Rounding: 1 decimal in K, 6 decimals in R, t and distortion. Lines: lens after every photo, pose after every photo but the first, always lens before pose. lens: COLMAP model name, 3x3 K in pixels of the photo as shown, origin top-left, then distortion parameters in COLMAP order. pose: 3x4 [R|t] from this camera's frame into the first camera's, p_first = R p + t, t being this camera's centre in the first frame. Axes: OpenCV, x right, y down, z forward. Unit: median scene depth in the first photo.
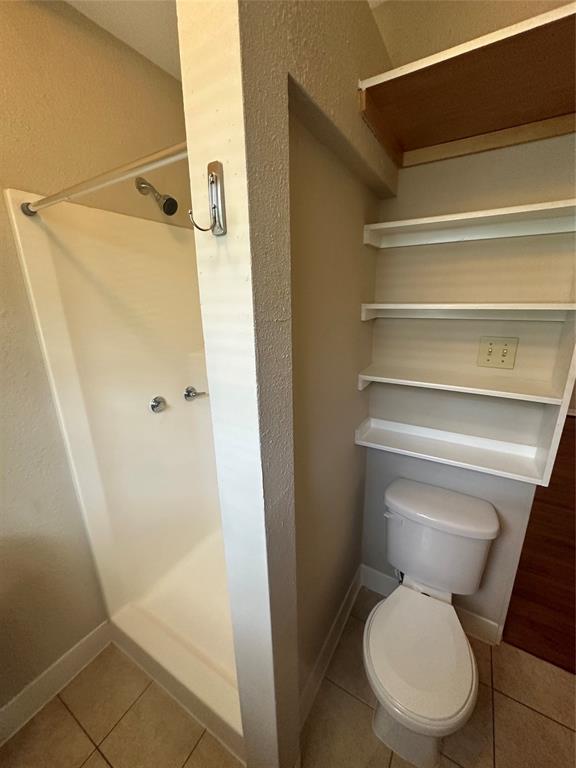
lens RADIAL K [[307.6, 0, 287.1], [0, 307.6, 384.2], [0, 0, 1]] dist [-0.003533, -0.001578]
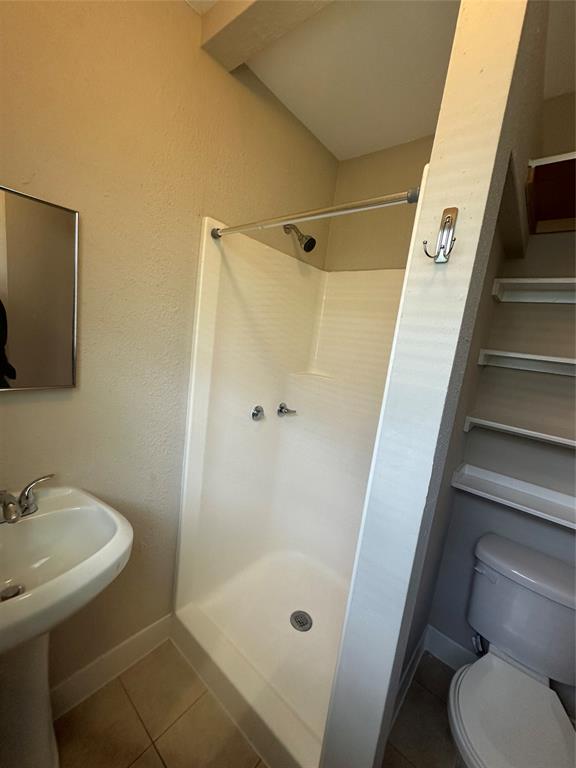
lens RADIAL K [[307.6, 0, 287.1], [0, 307.6, 383.0], [0, 0, 1]] dist [-0.003533, -0.001578]
pose [[0.977745, 0.161877, -0.133453, -0.225012], [-0.178971, 0.975497, -0.127965, 0.096961], [0.109468, 0.149002, 0.982759, -0.078104]]
